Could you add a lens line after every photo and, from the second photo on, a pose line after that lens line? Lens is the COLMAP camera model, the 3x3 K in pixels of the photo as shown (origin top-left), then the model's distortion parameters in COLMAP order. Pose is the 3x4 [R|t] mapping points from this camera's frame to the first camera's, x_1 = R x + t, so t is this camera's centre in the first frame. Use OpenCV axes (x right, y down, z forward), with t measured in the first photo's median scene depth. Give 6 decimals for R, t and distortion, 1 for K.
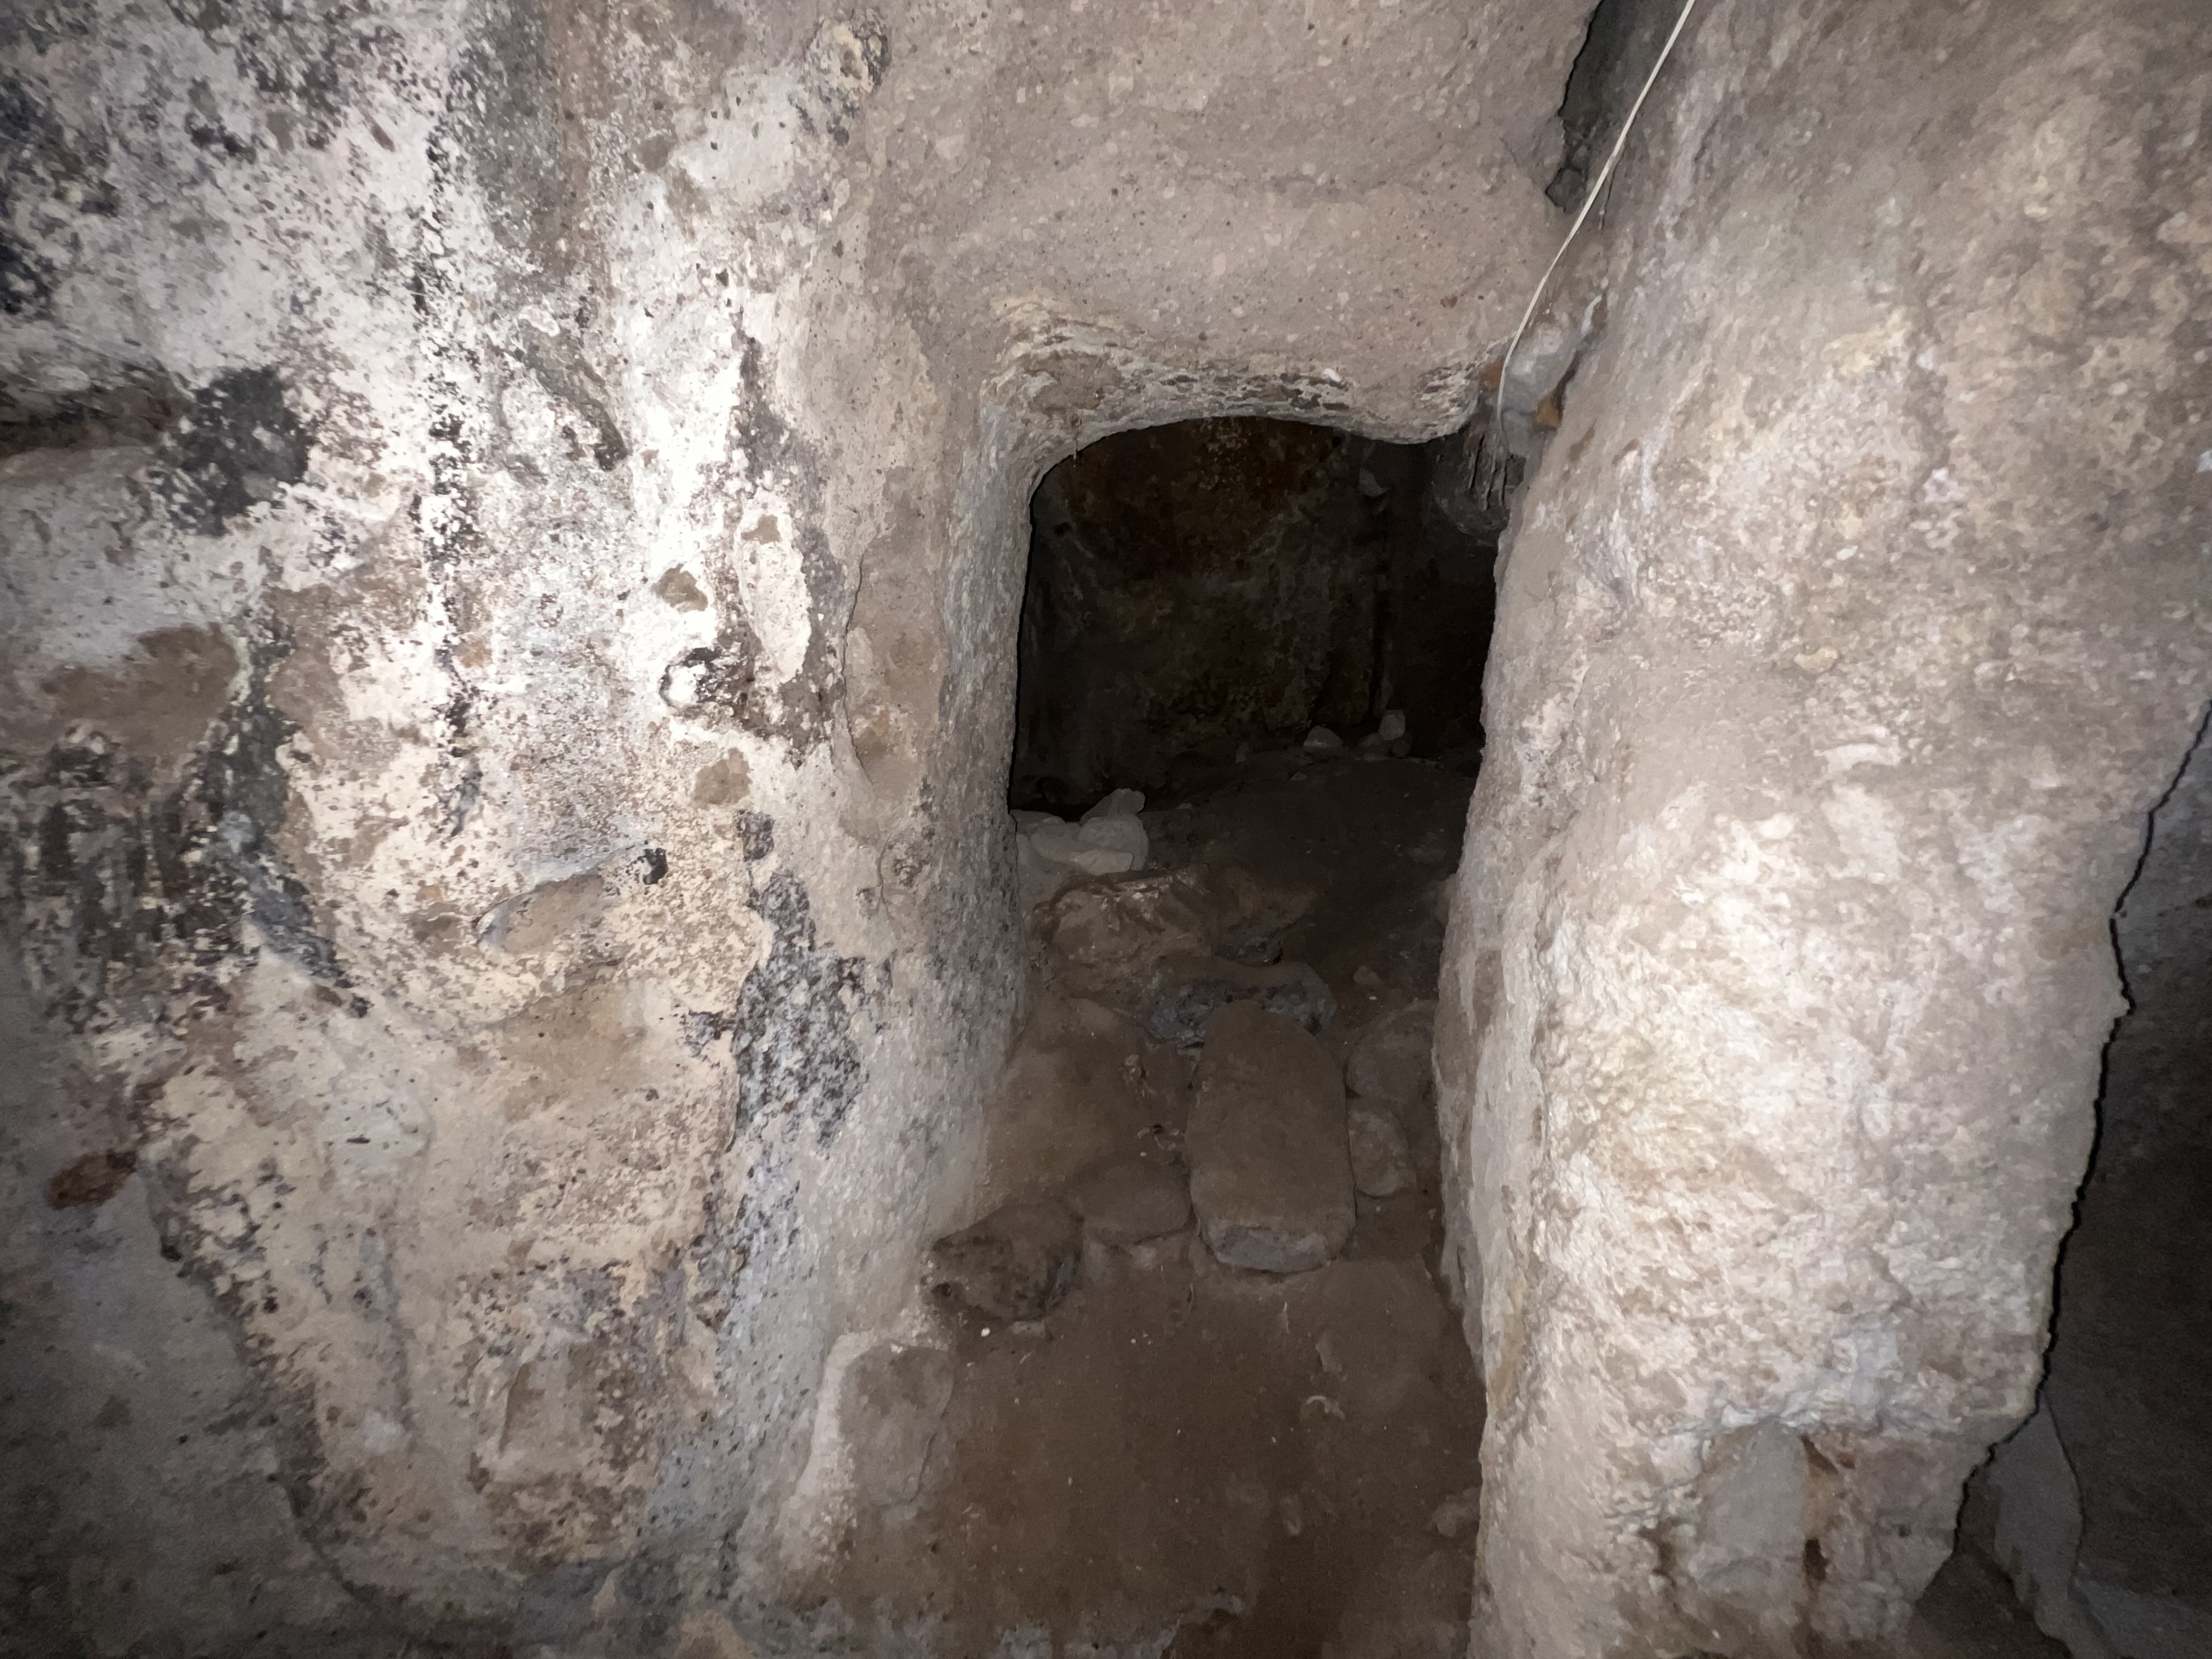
lens RADIAL K [[883.4, 0, 1112.1], [0, 883.4, 832.6], [0, 0, 1]] dist [0.000772, -0.000147]
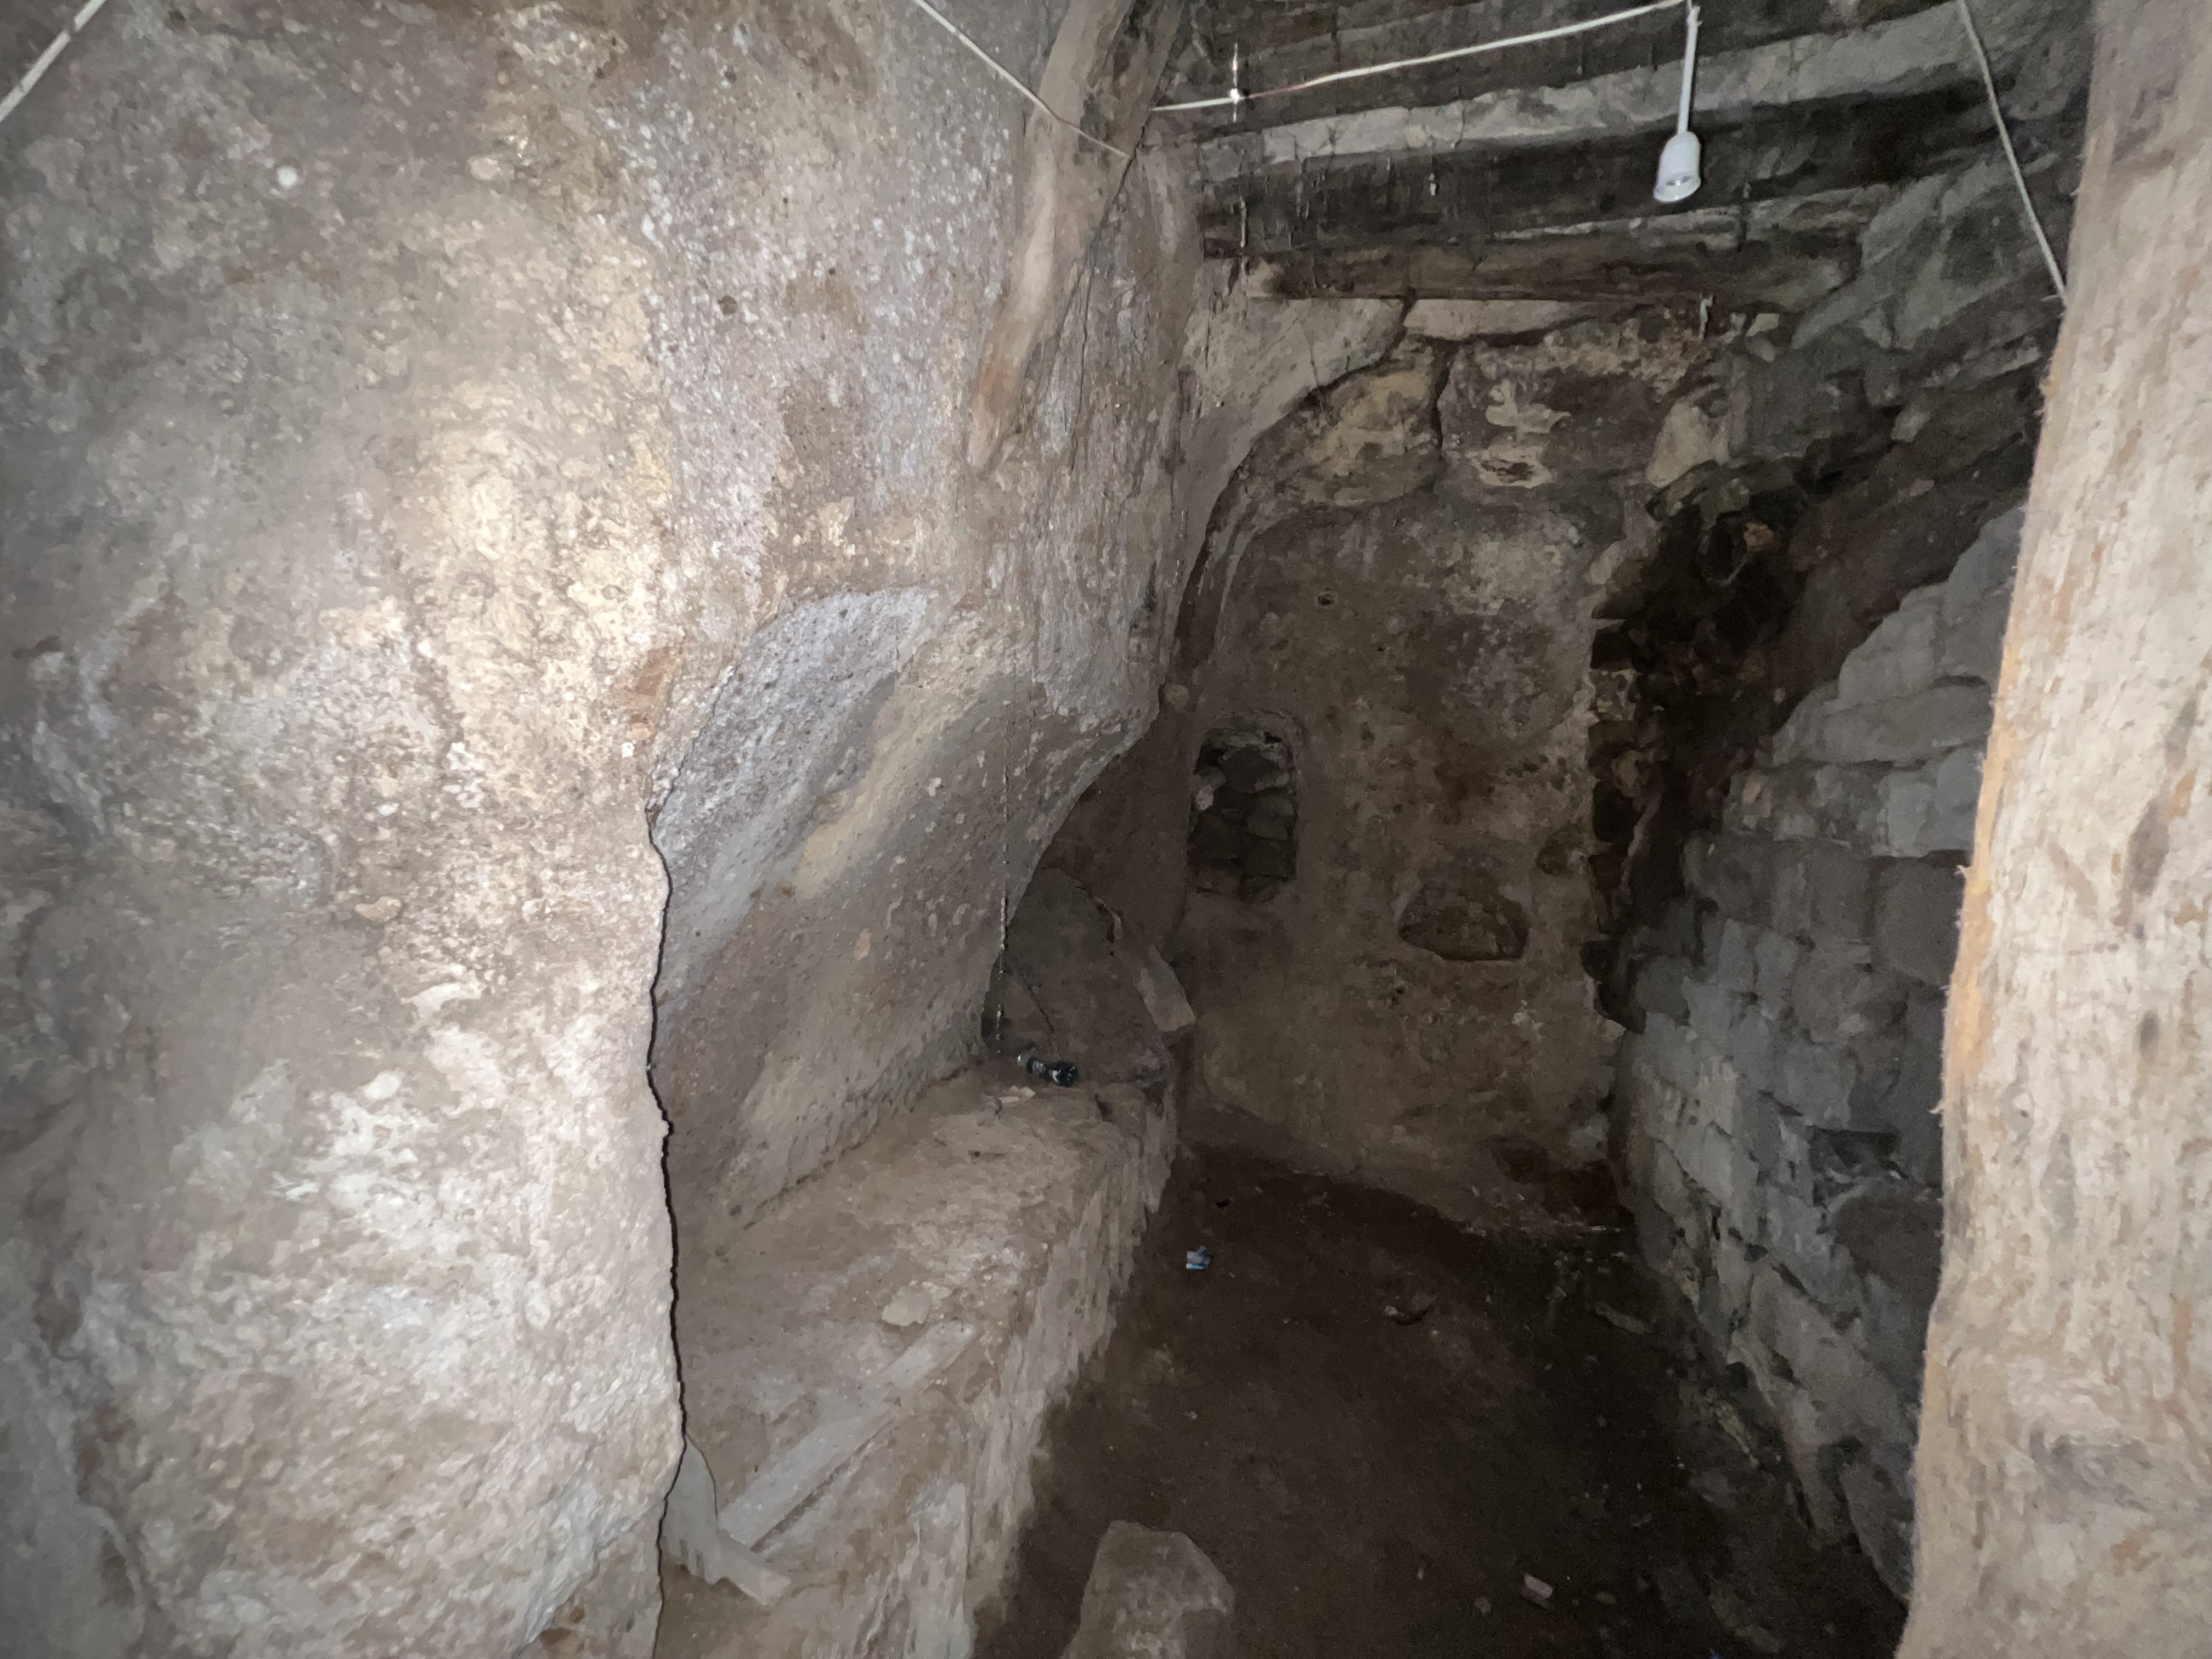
lens RADIAL K [[883.4, 0, 1112.1], [0, 883.4, 832.6], [0, 0, 1]] dist [0.000772, -0.000147]
pose [[0.136239, -0.088783, 0.986690, -0.066417], [0.195644, 0.978772, 0.061056, -0.190882], [-0.971165, 0.184722, 0.150717, 0.038403]]
